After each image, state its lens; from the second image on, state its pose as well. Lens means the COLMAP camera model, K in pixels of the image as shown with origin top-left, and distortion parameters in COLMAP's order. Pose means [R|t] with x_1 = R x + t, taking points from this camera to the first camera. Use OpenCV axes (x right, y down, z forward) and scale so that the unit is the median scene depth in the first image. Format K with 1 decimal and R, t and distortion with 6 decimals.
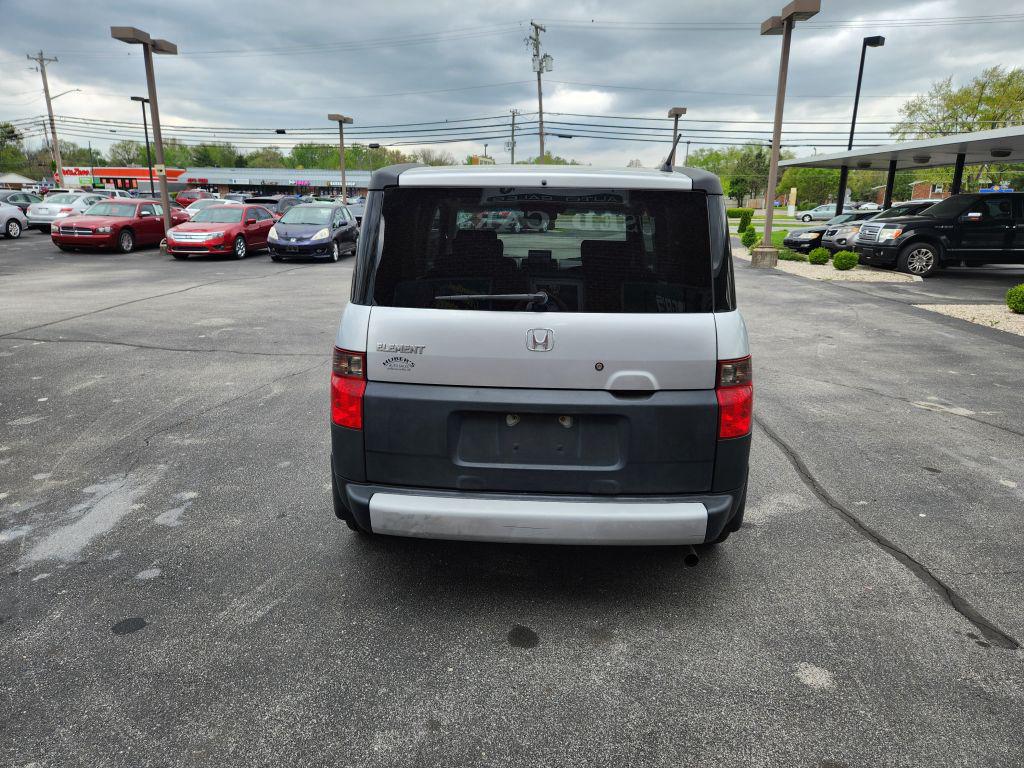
lens RADIAL K [[675.7, 0, 506.3], [0, 675.7, 379.0], [0, 0, 1]] dist [0.071325, -0.060106]
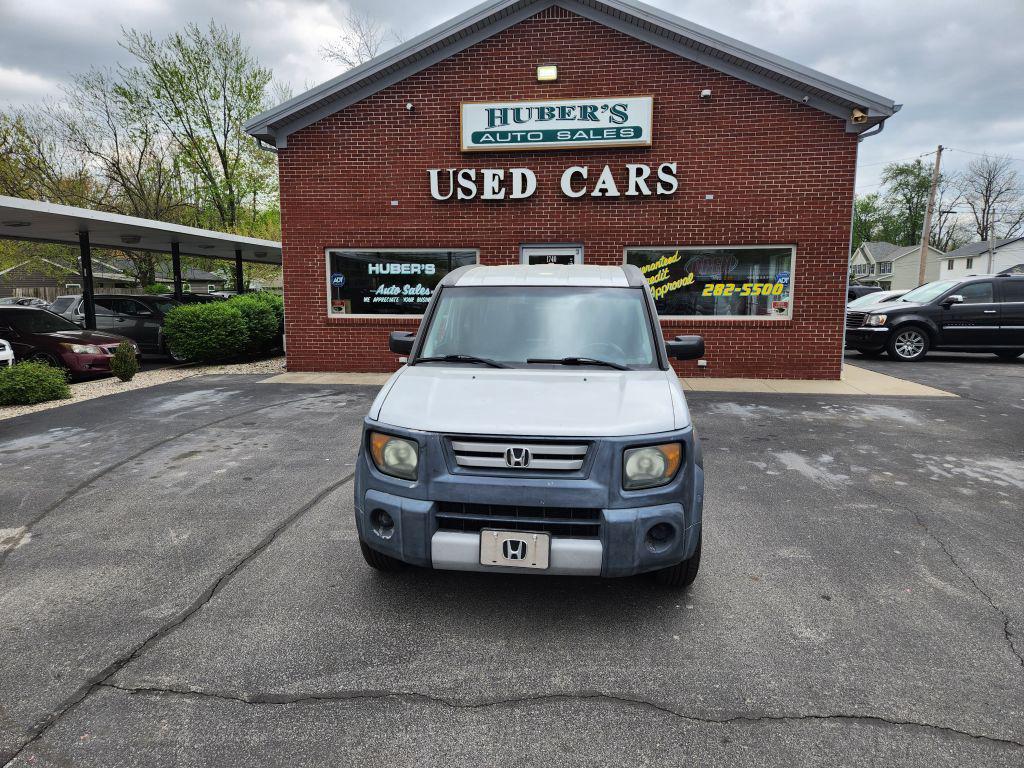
lens RADIAL K [[669.8, 0, 501.8], [0, 669.8, 385.7], [0, 0, 1]] dist [0.074325, -0.061812]
pose [[-0.996546, -0.031322, 0.076907, 0.009033], [0.001533, 0.919039, 0.394165, -0.137547], [-0.083027, 0.392921, -0.915816, 0.524643]]
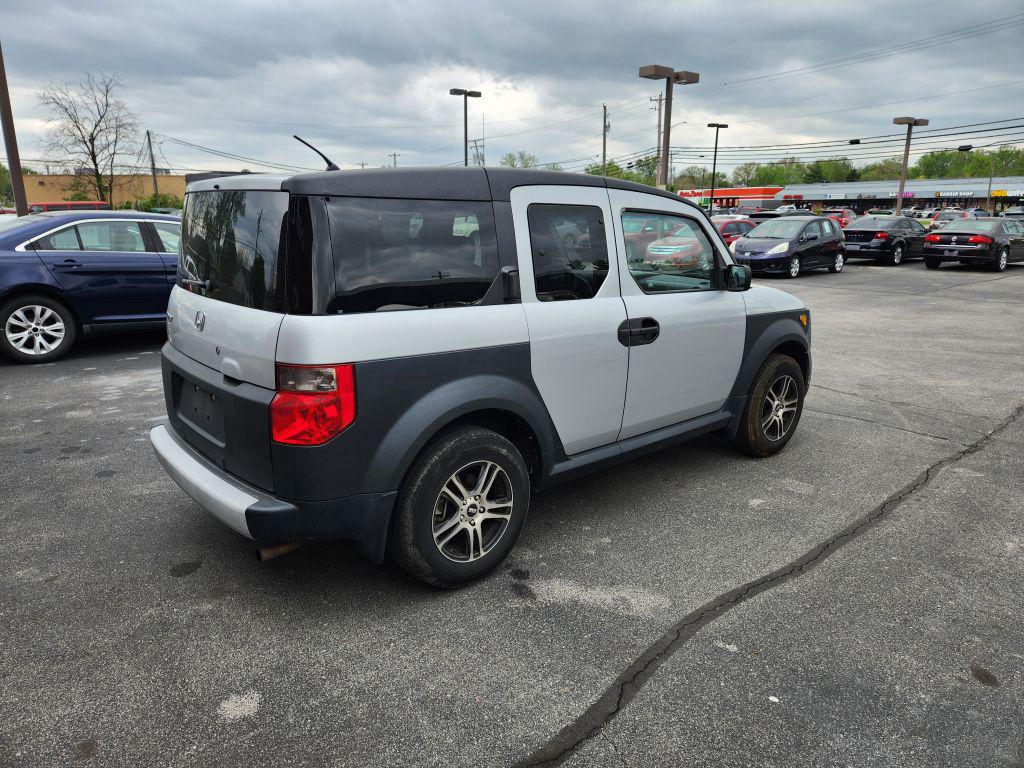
lens RADIAL K [[675.7, 0, 506.3], [0, 675.7, 379.0], [0, 0, 1]] dist [0.071325, -0.060106]
pose [[0.684586, 0.163505, -0.710358, 0.179136], [-0.179210, 0.982360, 0.053404, -0.016692], [0.706559, 0.090743, 0.701812, 0.077951]]
